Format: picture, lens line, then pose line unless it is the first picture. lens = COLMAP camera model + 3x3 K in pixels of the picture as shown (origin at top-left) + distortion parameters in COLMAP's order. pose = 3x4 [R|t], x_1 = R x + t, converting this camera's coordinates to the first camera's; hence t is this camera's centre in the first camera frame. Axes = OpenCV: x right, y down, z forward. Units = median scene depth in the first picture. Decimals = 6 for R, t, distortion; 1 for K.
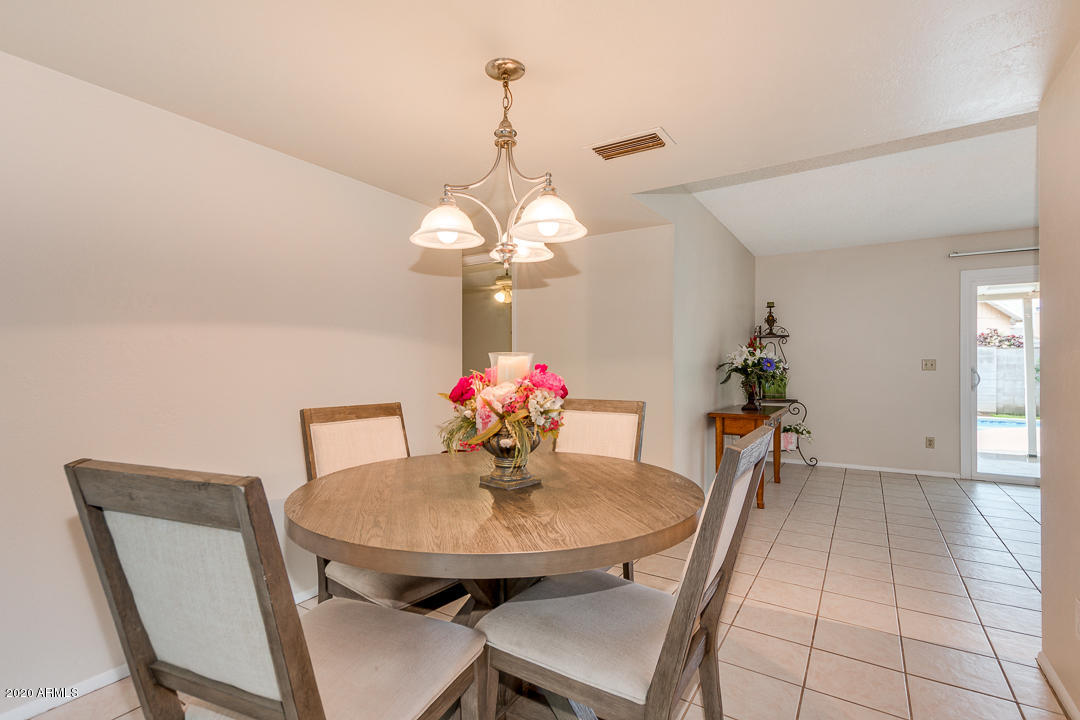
lens RADIAL K [[506.0, 0, 539.3], [0, 506.0, 359.4], [0, 0, 1]] dist [0.004756, -0.000869]
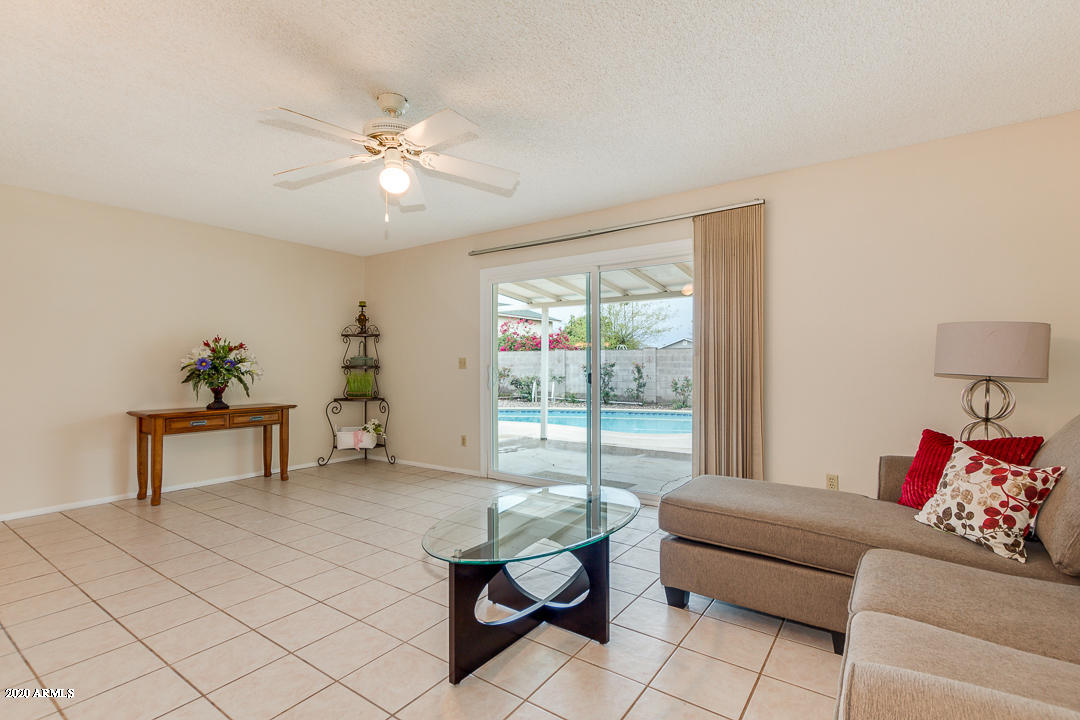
lens RADIAL K [[505.8, 0, 540.0], [0, 505.8, 363.2], [0, 0, 1]] dist [0.007287, -0.003948]
pose [[0.998982, -0.003035, -0.045012, 0.967221], [0.003579, 0.999922, 0.012006, -0.000715], [0.044972, -0.012155, 0.998914, 0.006098]]
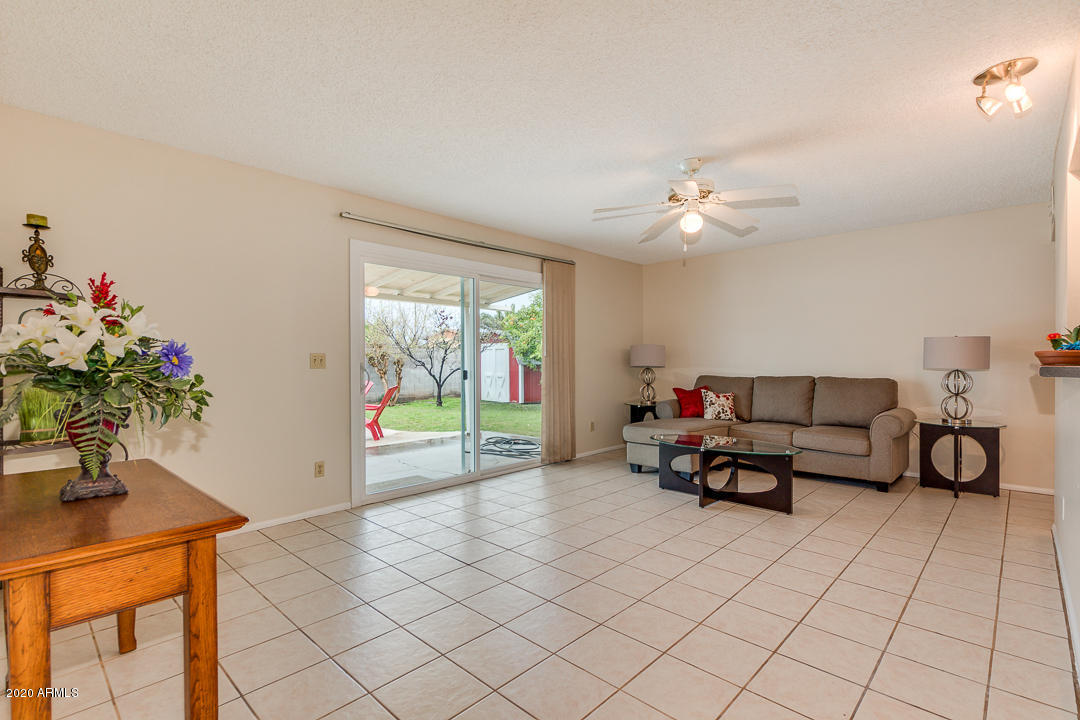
lens RADIAL K [[506.0, 0, 540.1], [0, 506.0, 363.5], [0, 0, 1]] dist [0.004756, -0.000869]
pose [[0.186833, -0.006018, 0.982373, 0.124637], [-0.010853, 0.999908, 0.008190, 0.005445], [-0.982332, -0.012192, 0.186750, 0.561055]]
